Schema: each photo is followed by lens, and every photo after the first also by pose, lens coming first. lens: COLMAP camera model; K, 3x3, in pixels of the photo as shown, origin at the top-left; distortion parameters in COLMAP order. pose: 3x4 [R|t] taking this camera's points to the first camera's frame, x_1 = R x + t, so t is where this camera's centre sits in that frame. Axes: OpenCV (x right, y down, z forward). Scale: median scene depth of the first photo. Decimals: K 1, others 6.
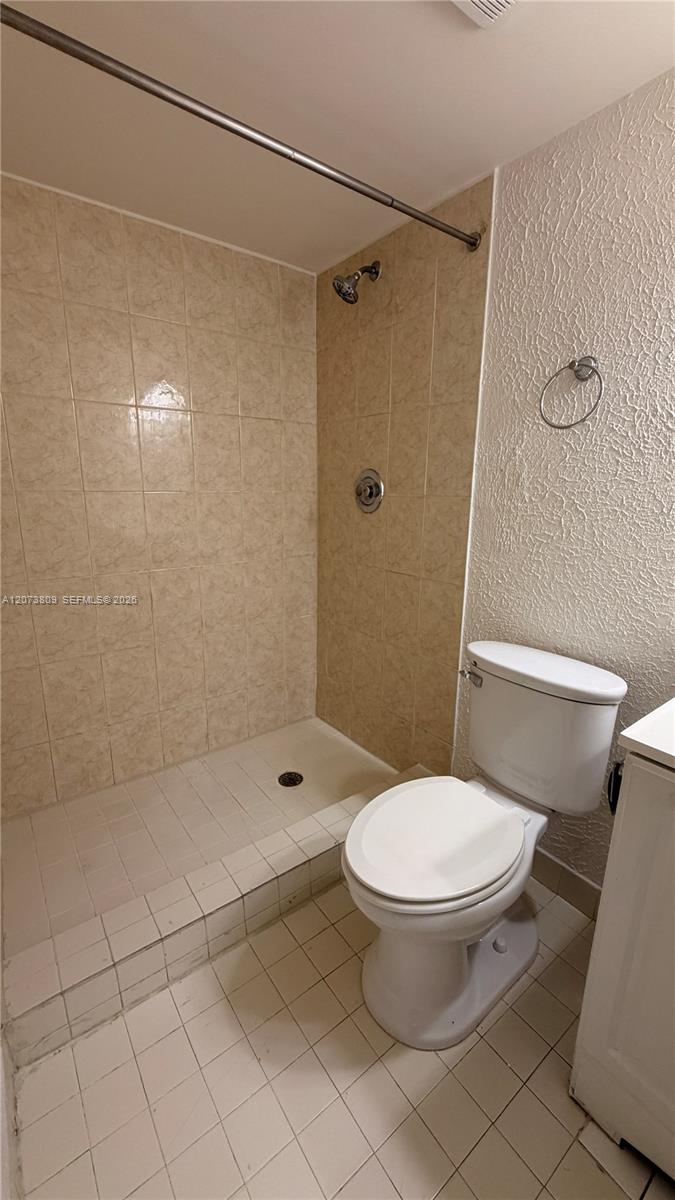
lens RADIAL K [[476.3, 0, 337.0], [0, 476.3, 596.1], [0, 0, 1]] dist [-0.002485, 0.000101]
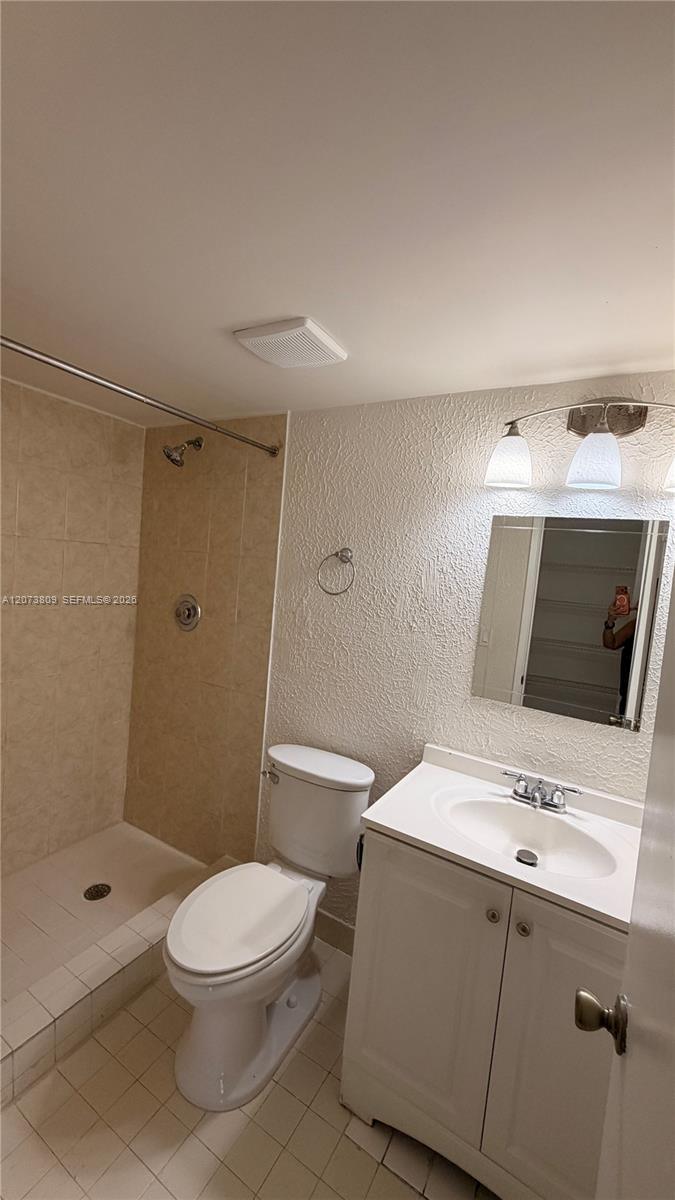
lens RADIAL K [[476.3, 0, 335.4], [0, 476.3, 597.5], [0, 0, 1]] dist [-0.002485, 0.000101]
pose [[0.921856, 0.042043, 0.385245, -0.065301], [0.015095, 0.989448, -0.144101, -0.111257], [-0.387239, 0.138656, 0.911494, -0.279161]]
